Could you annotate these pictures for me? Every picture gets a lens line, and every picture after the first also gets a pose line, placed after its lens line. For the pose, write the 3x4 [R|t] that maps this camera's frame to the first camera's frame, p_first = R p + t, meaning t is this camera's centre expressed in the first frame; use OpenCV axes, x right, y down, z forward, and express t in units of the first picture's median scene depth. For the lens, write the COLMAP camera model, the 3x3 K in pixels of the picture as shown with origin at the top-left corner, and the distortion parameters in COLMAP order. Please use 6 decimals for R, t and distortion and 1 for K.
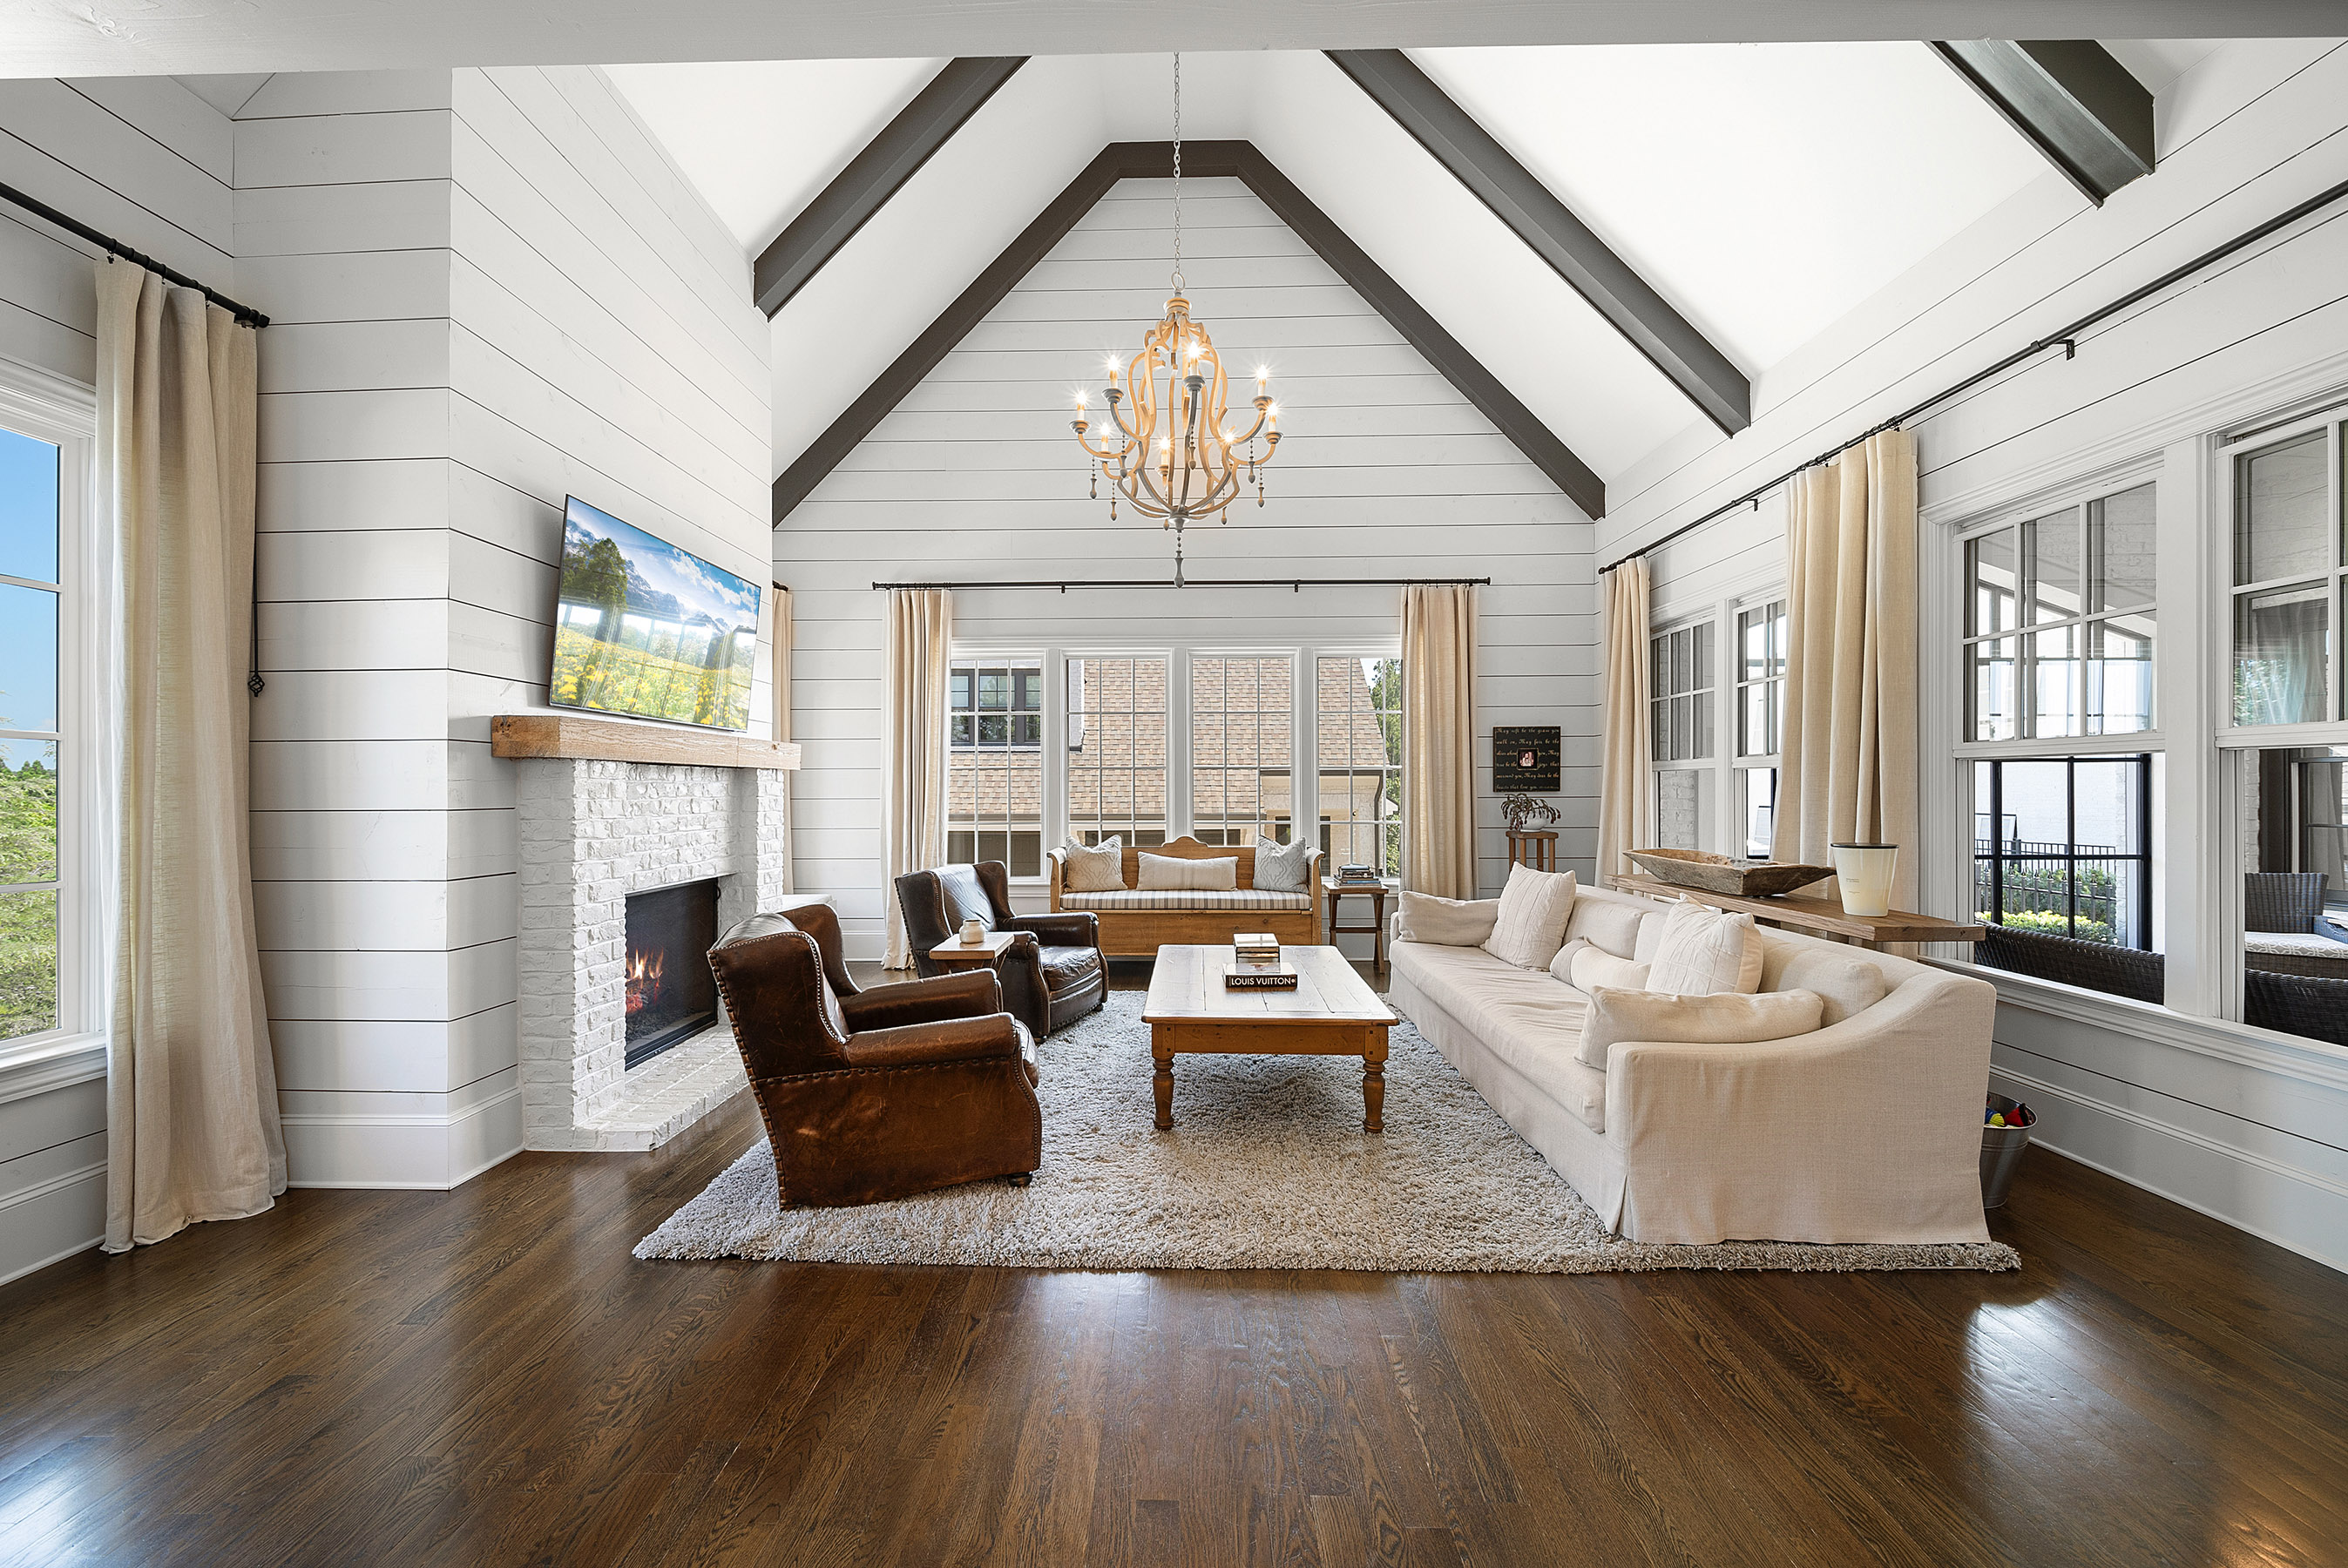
lens RADIAL K [[830.3, 0, 1164.8], [0, 830.3, 784.8], [0, 0, 1]] dist [0.001464, -0.001361]
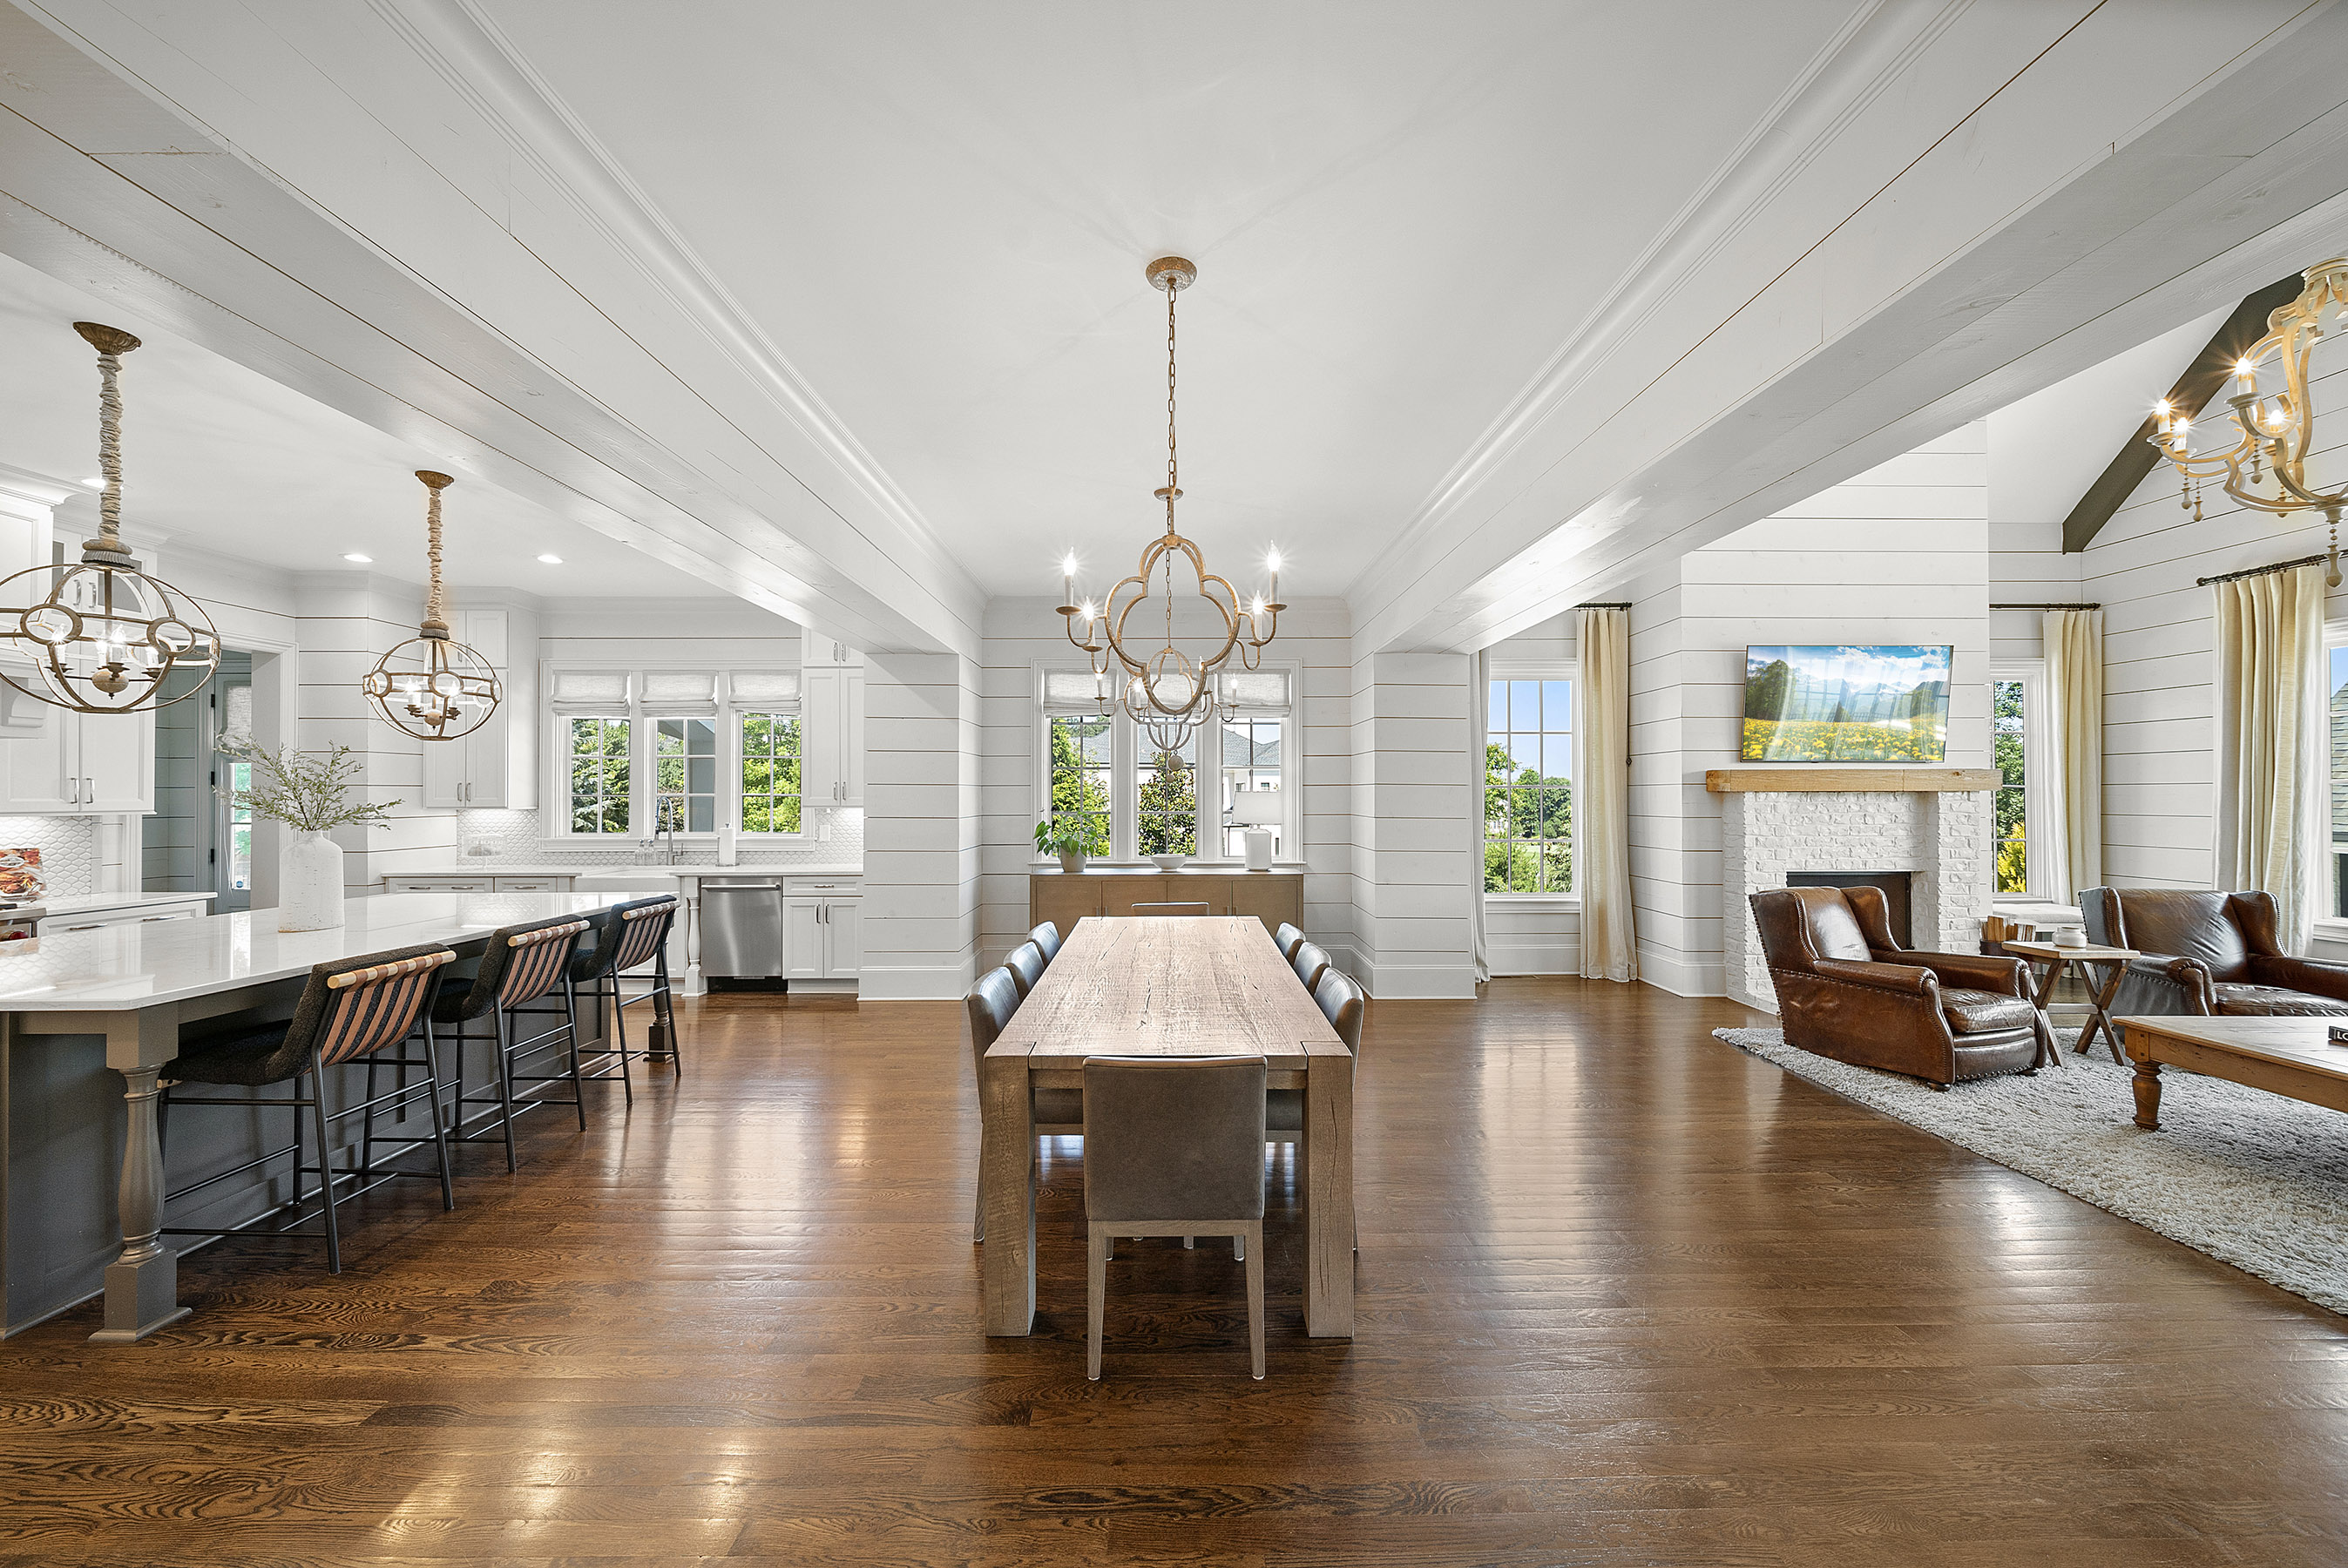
lens RADIAL K [[830.3, 0, 1170.9], [0, 830.3, 788.8], [0, 0, 1]] dist [0.001464, -0.001361]
pose [[0.028512, -0.004050, -0.999585, 0.817322], [0.008650, 0.999955, -0.003805, -0.031125], [0.999556, -0.008538, 0.028546, -0.241482]]
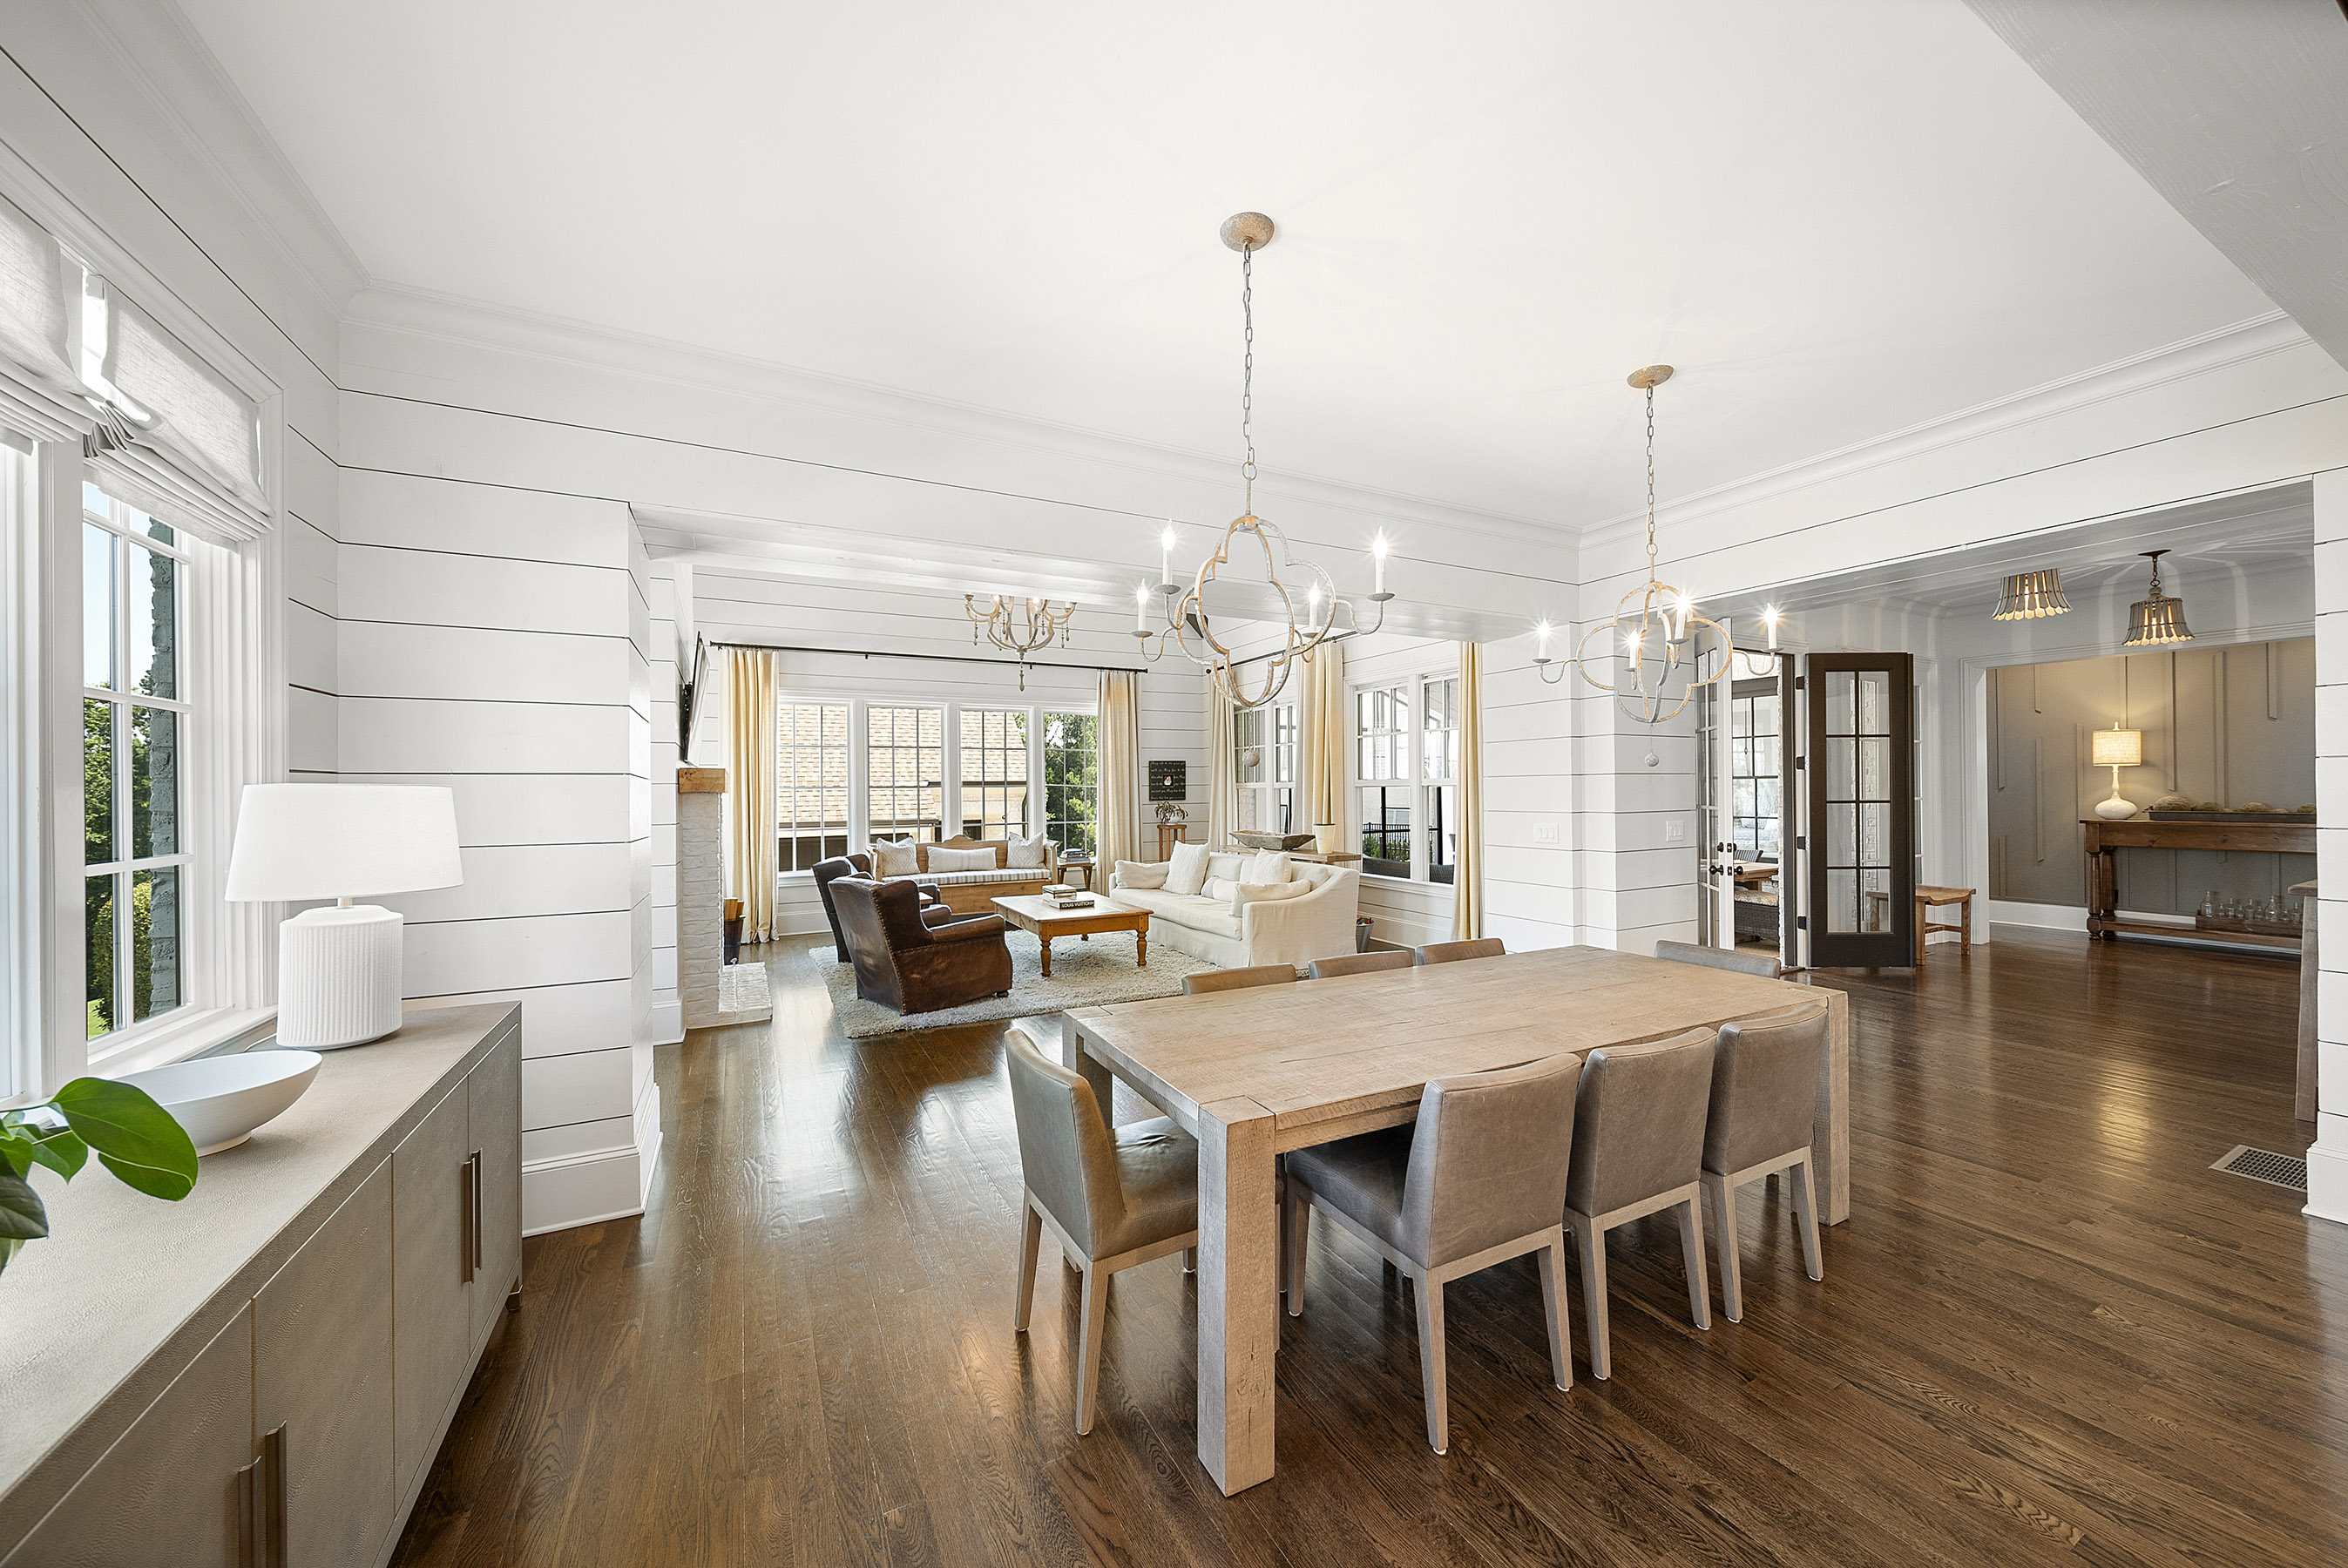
lens RADIAL K [[830.3, 0, 1171.4], [0, 830.3, 785.6], [0, 0, 1]] dist [0.001464, -0.001361]
pose [[0.878212, -0.004410, 0.478251, -0.527685], [0.006347, 0.999977, -0.002433, -0.026569], [-0.478229, 0.005172, 0.878220, -0.682270]]
